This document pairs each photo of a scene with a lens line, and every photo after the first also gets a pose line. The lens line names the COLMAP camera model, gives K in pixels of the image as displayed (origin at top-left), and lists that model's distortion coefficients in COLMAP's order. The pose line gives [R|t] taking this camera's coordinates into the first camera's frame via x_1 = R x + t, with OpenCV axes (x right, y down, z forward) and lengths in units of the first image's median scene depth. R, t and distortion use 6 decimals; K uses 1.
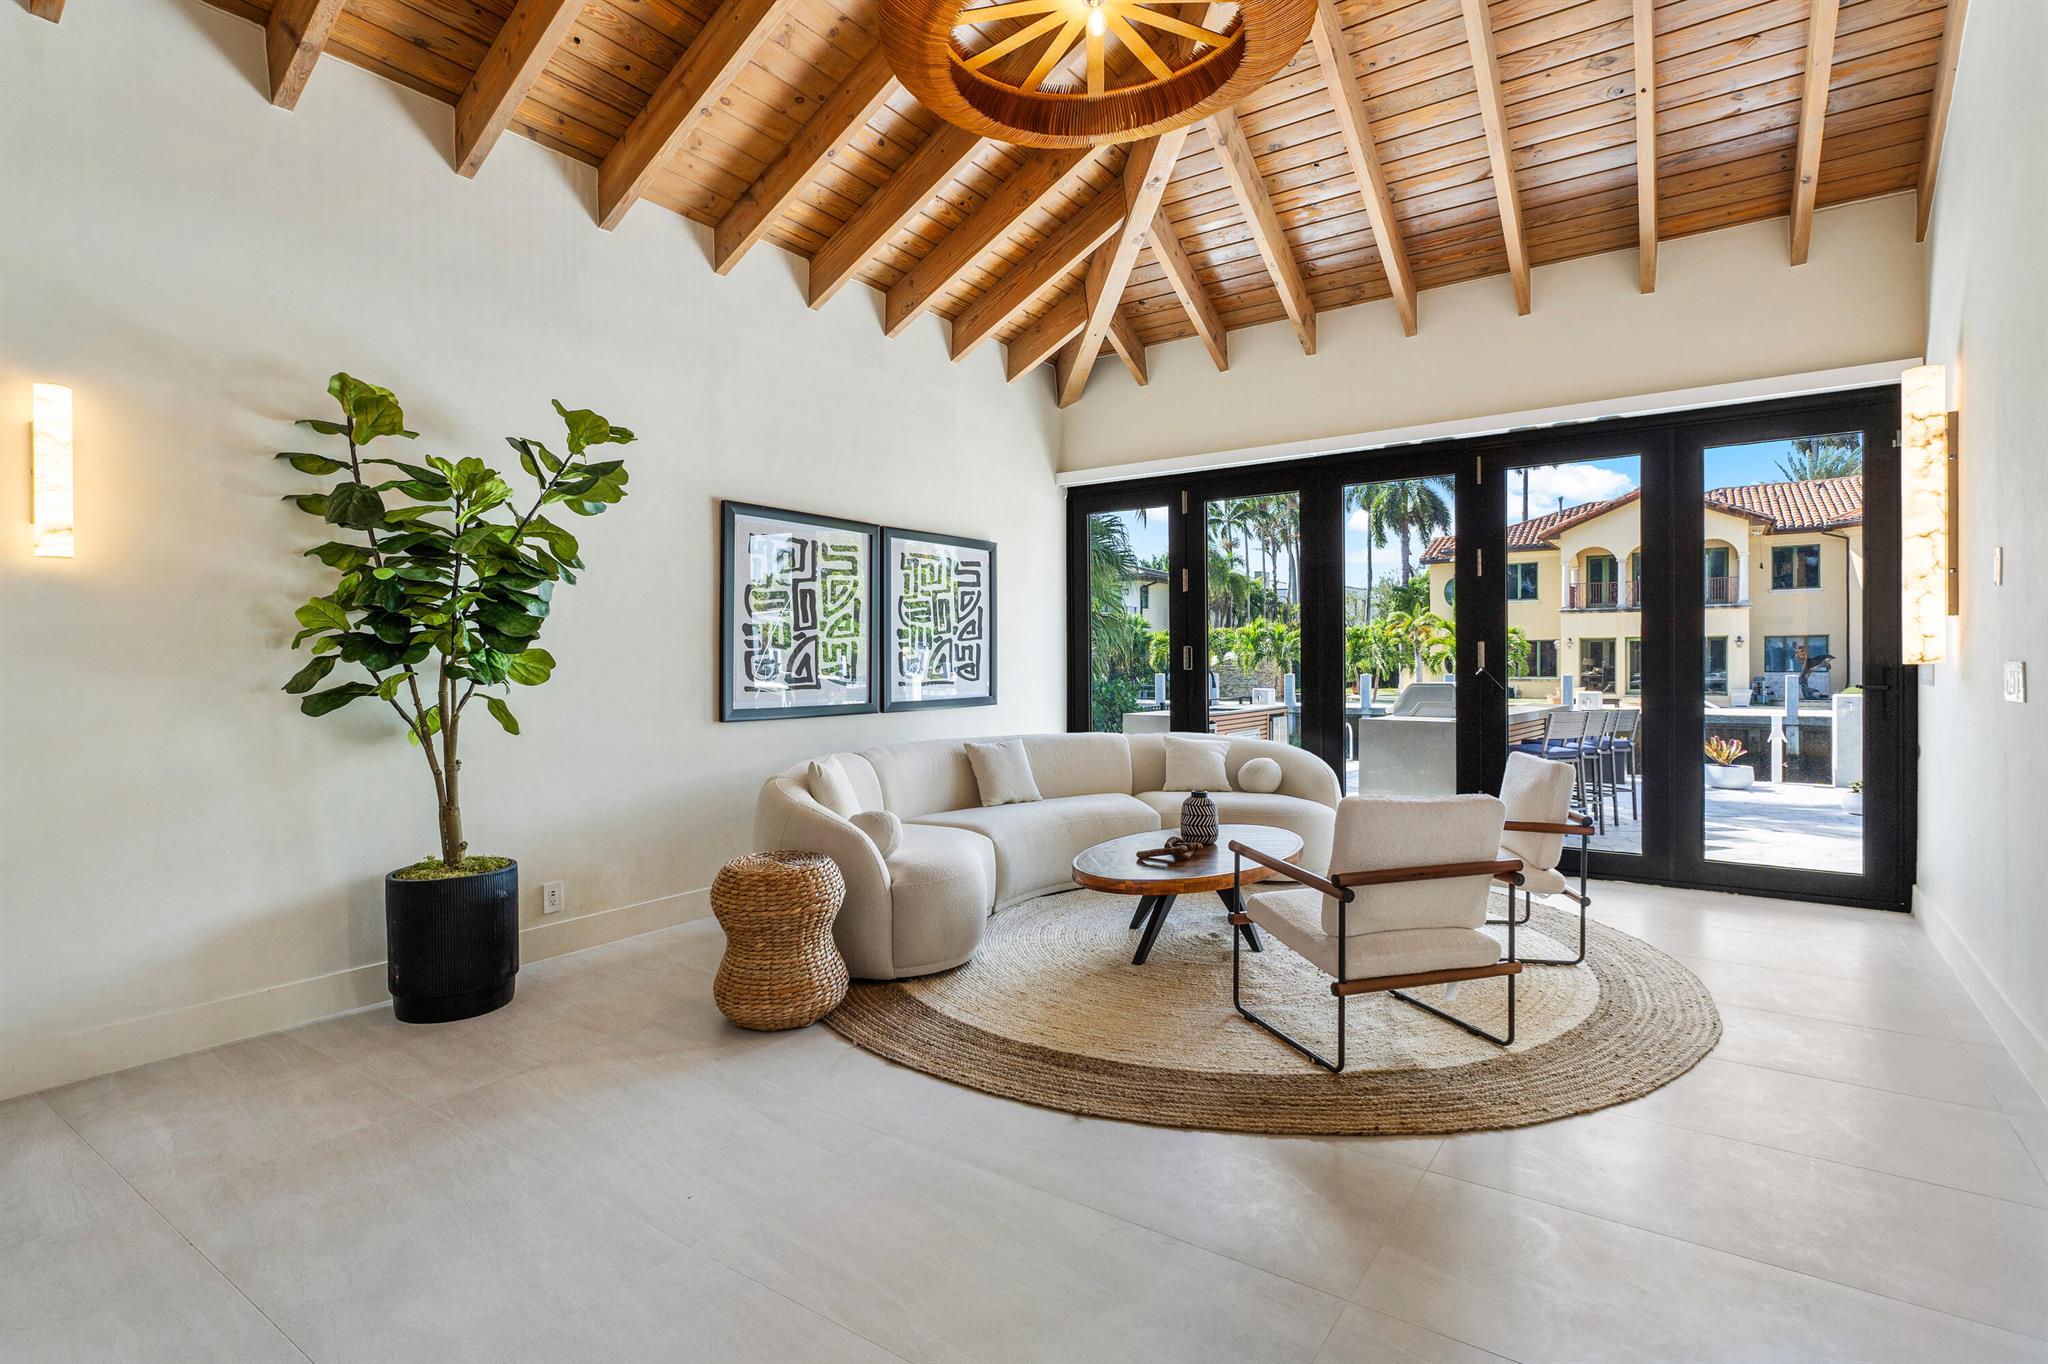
lens RADIAL K [[998.7, 0, 1016.3], [0, 998.7, 668.9], [0, 0, 1]] dist [0.000567, -0.001657]
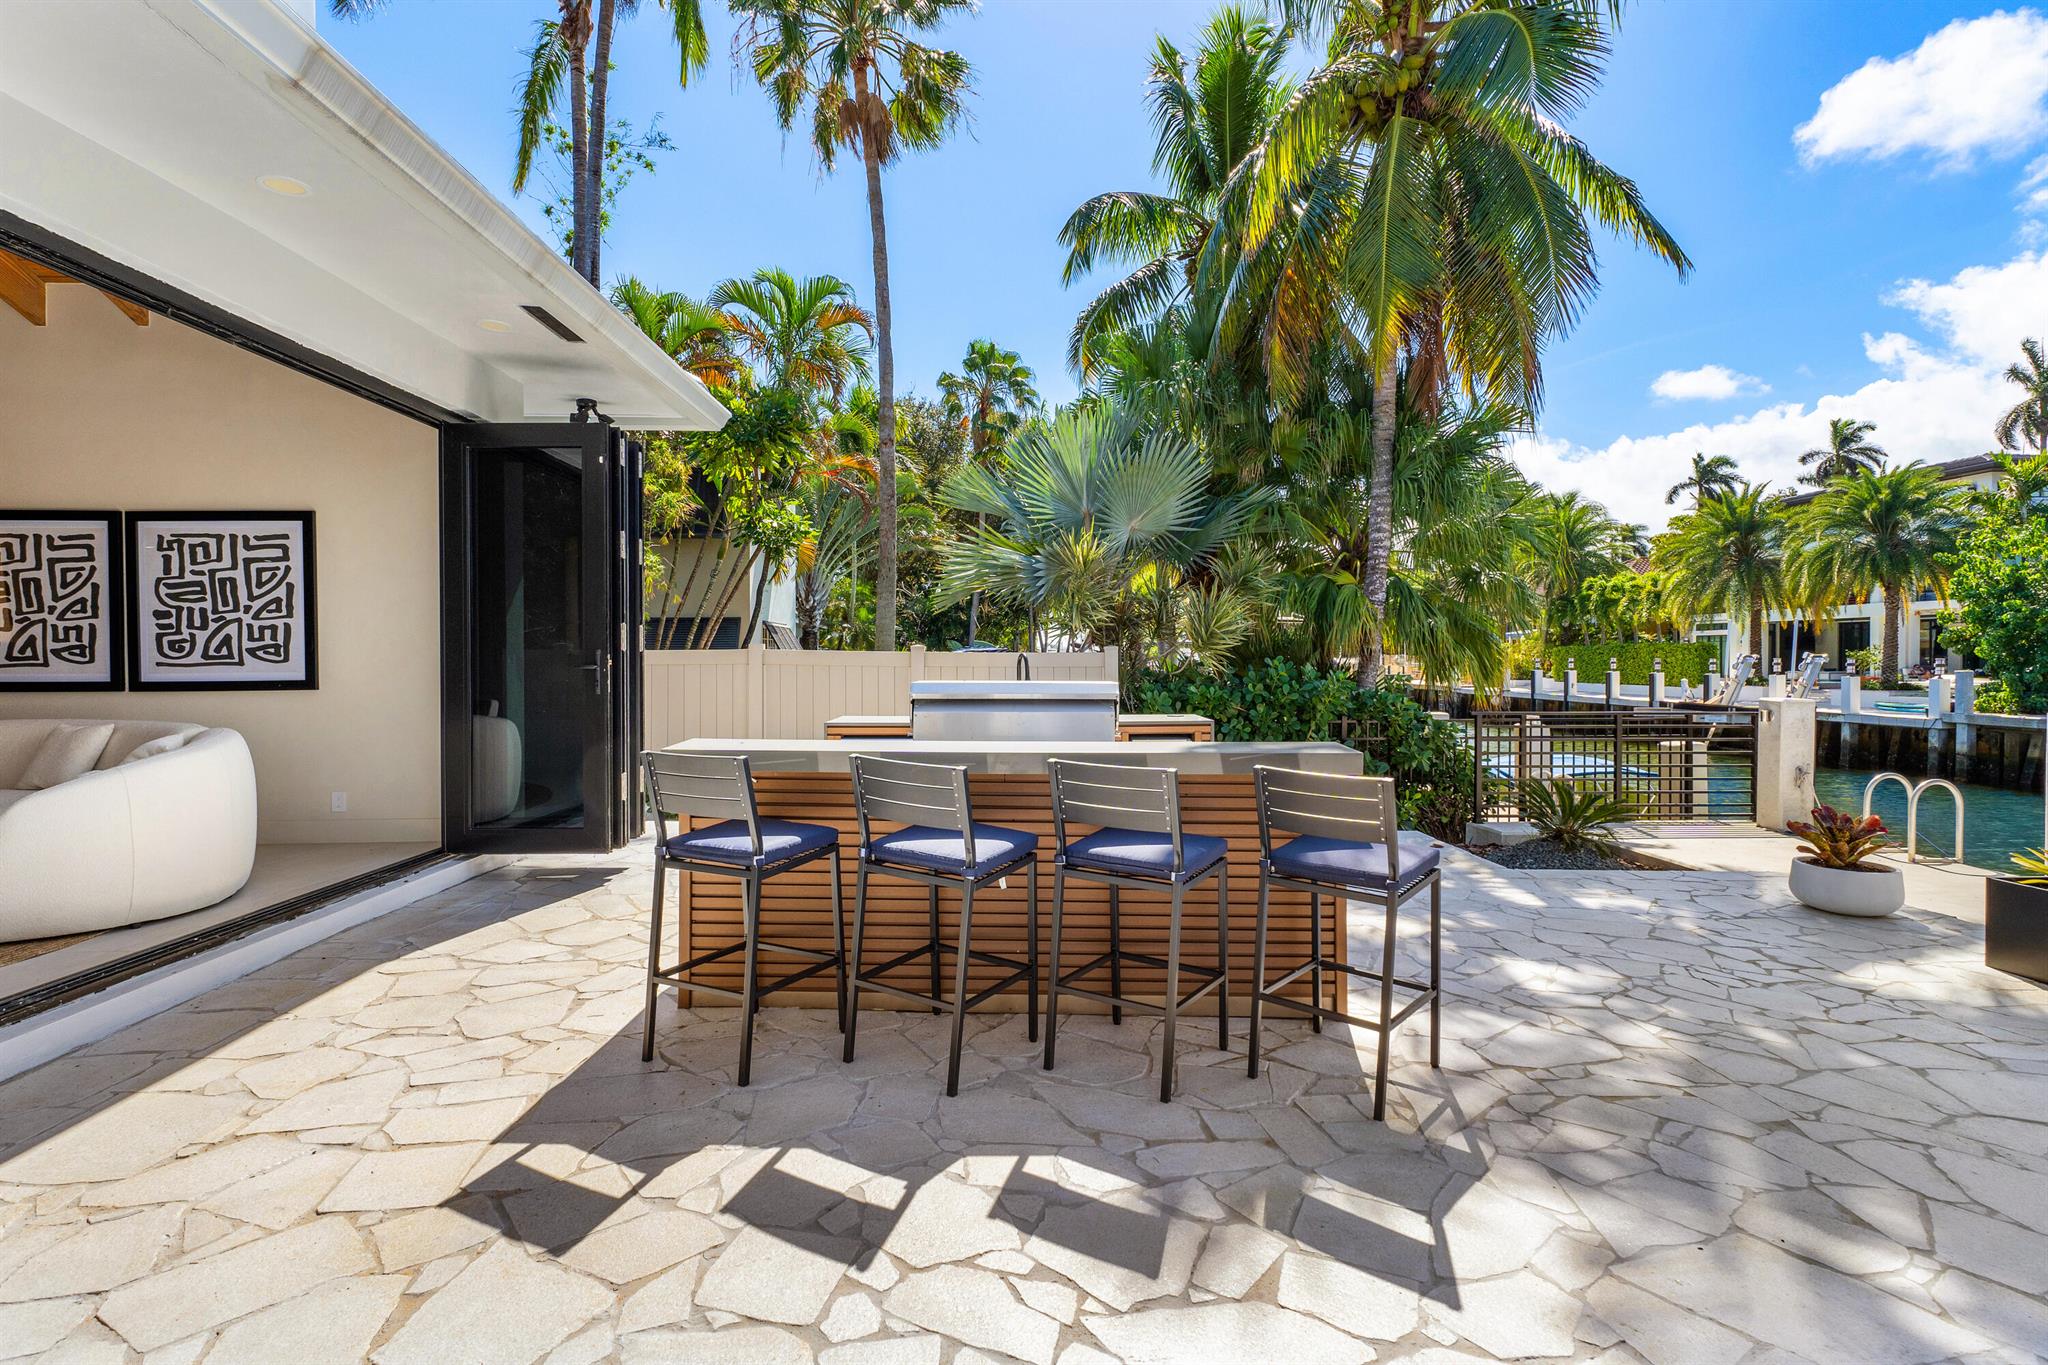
lens RADIAL K [[998.7, 0, 1052.7], [0, 998.7, 665.5], [0, 0, 1]] dist [0.000567, -0.001657]
pose [[0.626709, 0.017054, -0.779067, 1.224701], [-0.004748, 0.999825, 0.018068, -0.005897], [0.779239, -0.007624, 0.626681, 1.048907]]
